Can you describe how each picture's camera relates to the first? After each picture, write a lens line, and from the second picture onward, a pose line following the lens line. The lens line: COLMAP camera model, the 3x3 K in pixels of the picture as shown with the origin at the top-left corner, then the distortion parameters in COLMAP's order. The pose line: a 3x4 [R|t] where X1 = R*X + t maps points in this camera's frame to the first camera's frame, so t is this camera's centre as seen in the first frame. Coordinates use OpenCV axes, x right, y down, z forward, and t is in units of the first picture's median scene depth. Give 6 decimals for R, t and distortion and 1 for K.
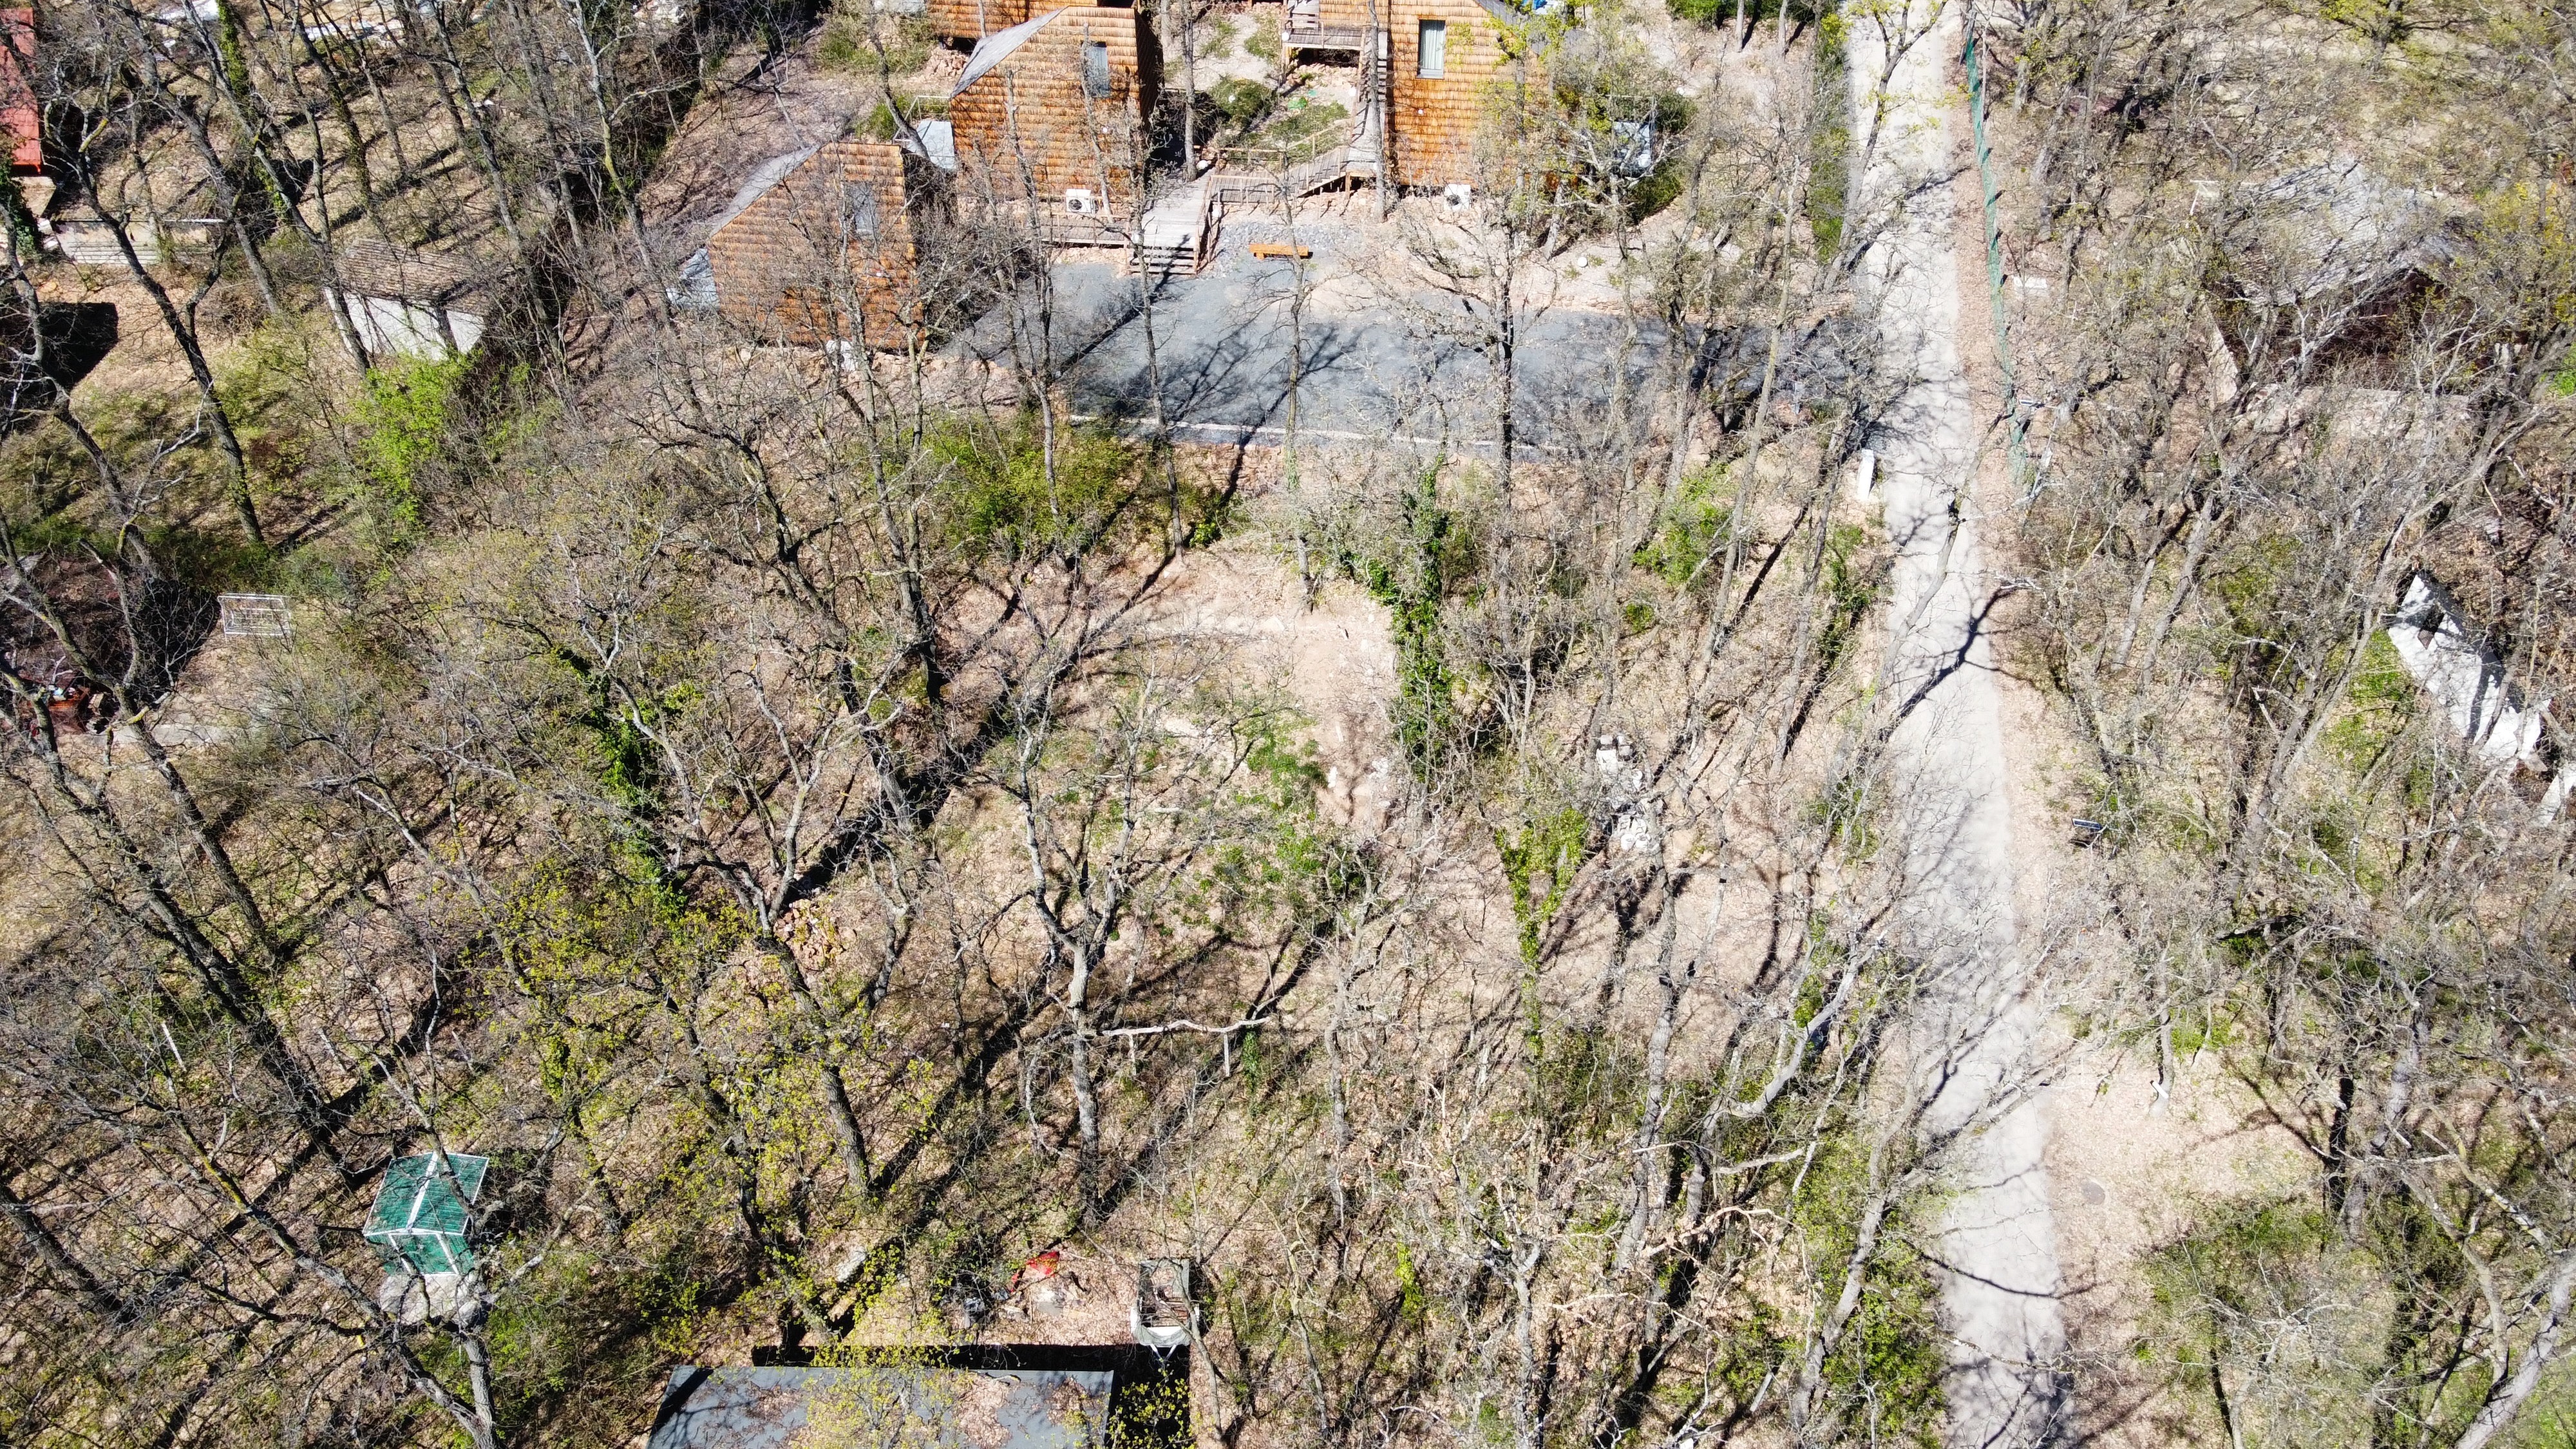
lens RADIAL K [[2021.5, 0, 1288.0], [0, 2021.5, 724.5], [0, 0, 1]] dist [0.025913, 0.016831]
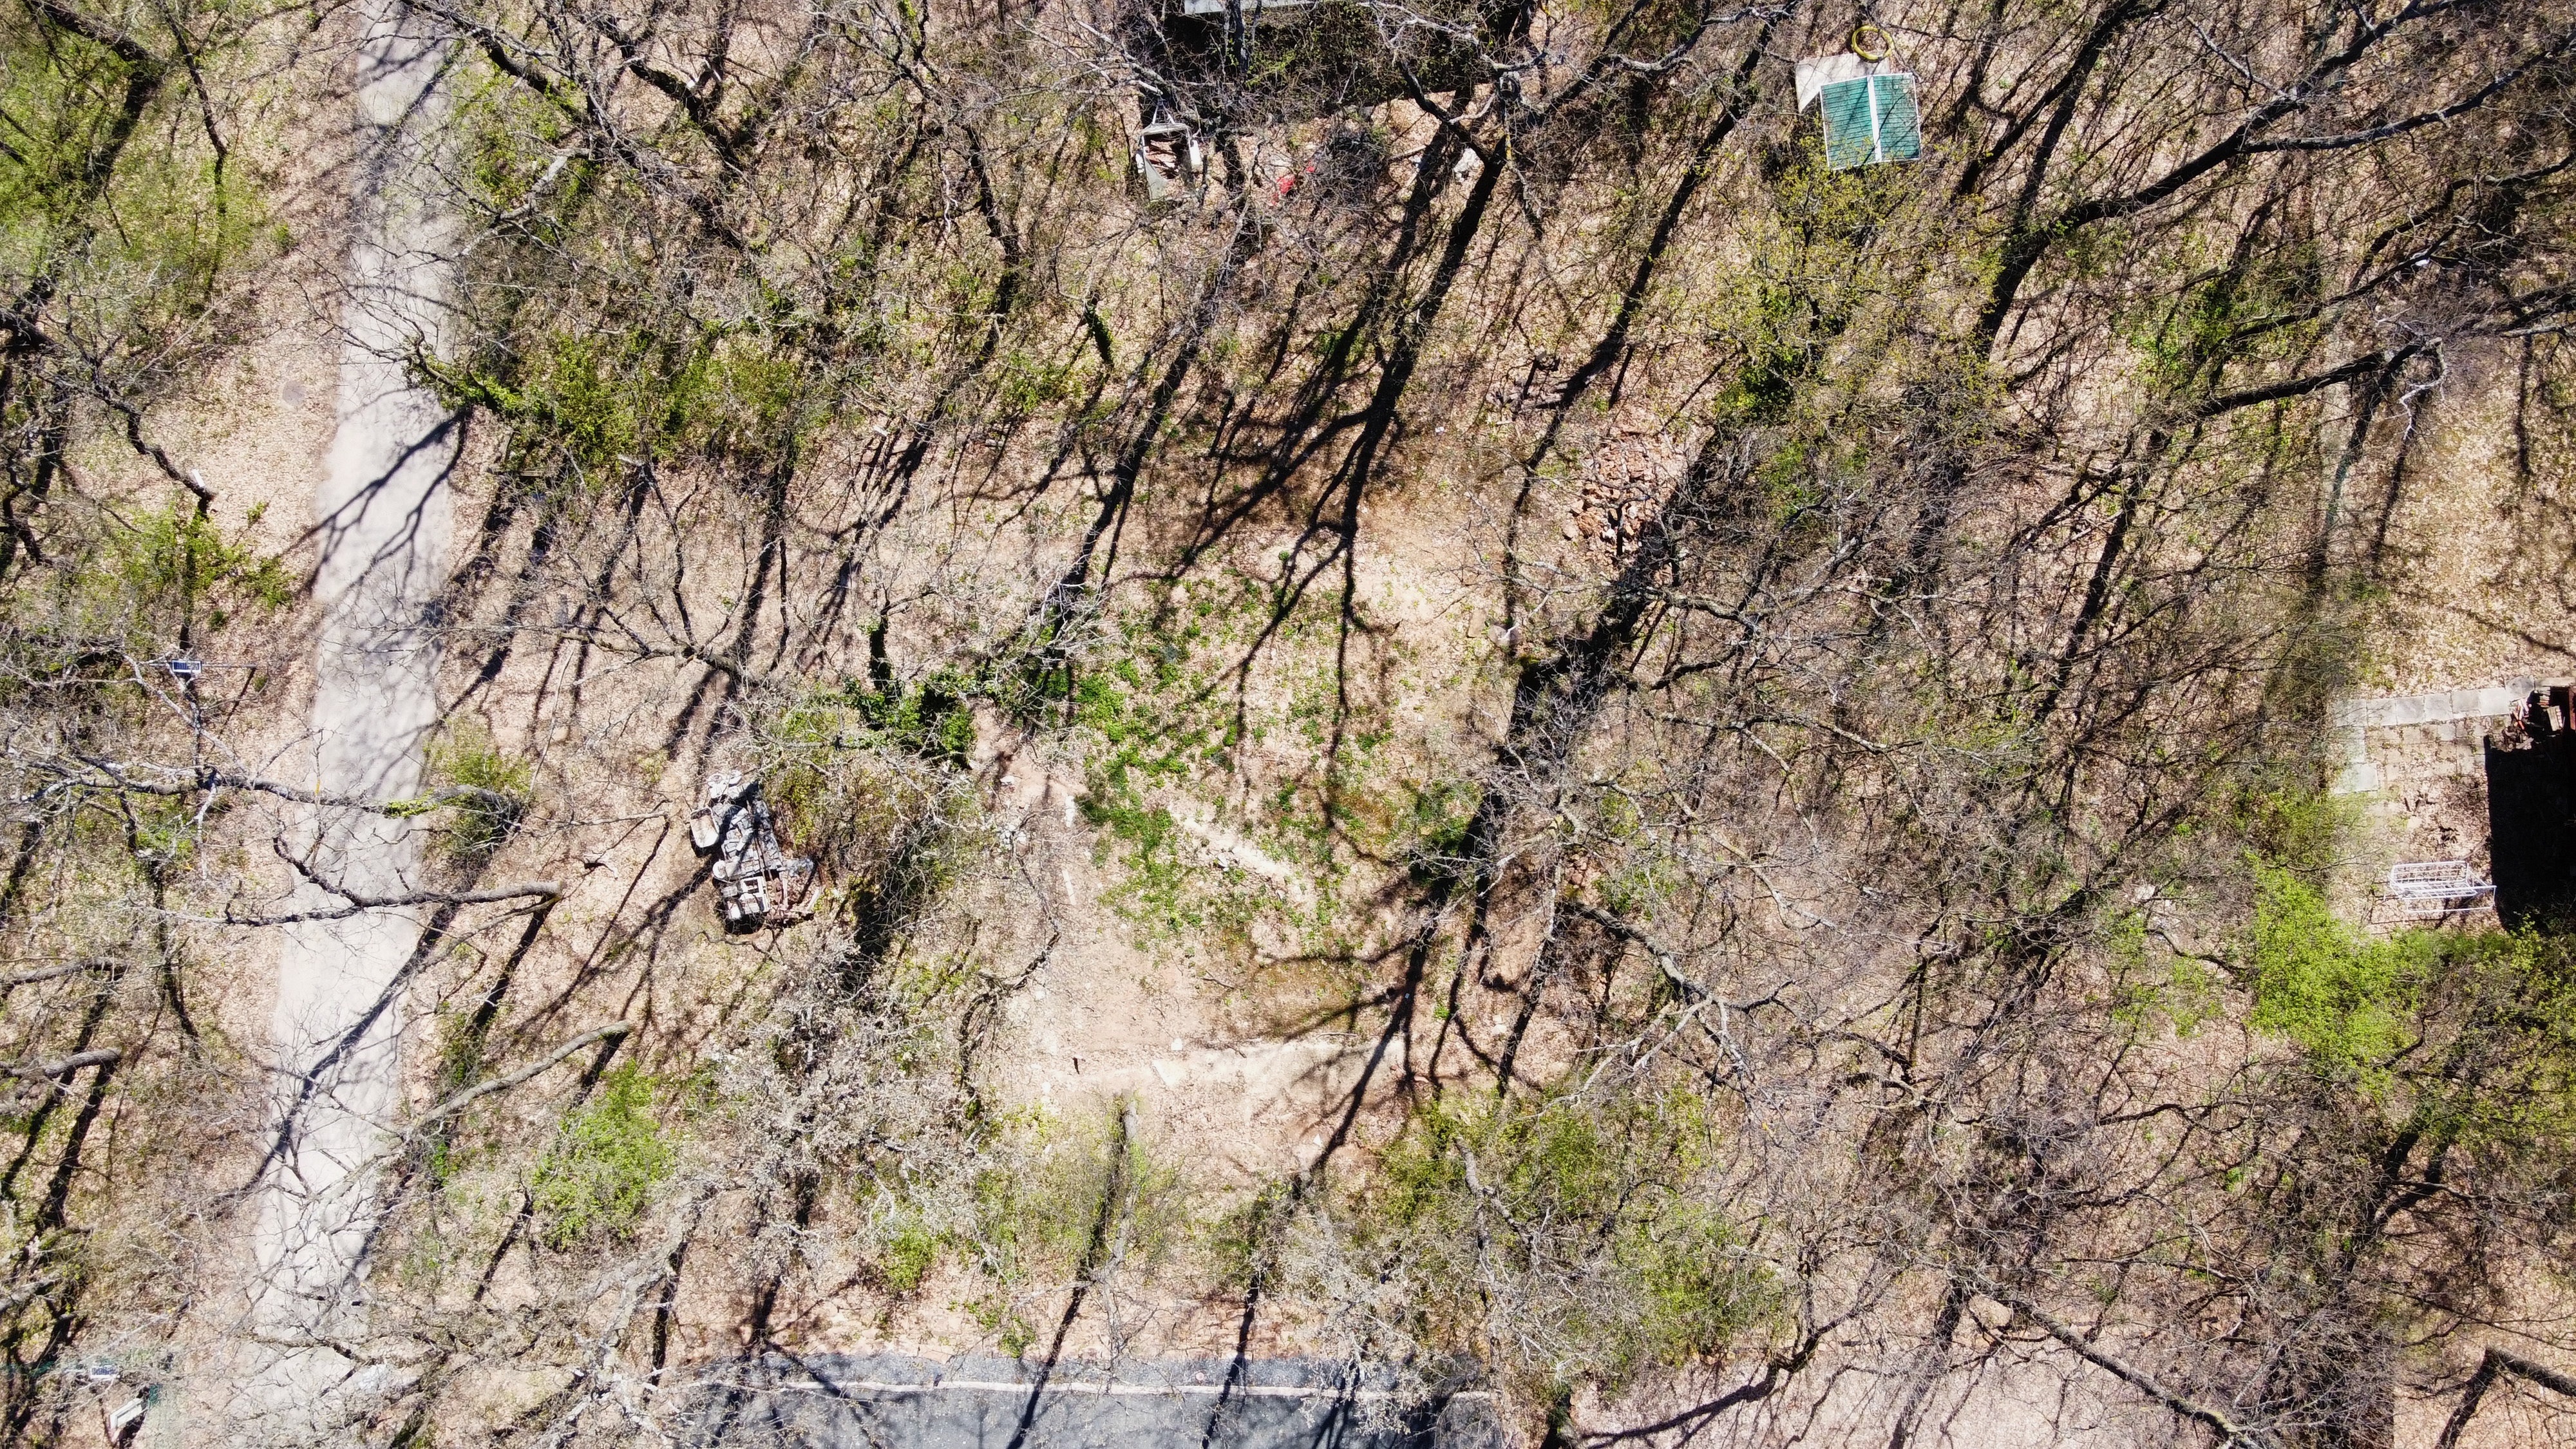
lens RADIAL K [[2021.5, 0, 1288.0], [0, 2021.5, 724.5], [0, 0, 1]] dist [0.025913, 0.016831]
pose [[-0.993579, 0.113096, 0.003217, -0.070629], [-0.075150, -0.680942, 0.728471, -0.536978], [0.084578, 0.723552, 0.685069, 0.363706]]
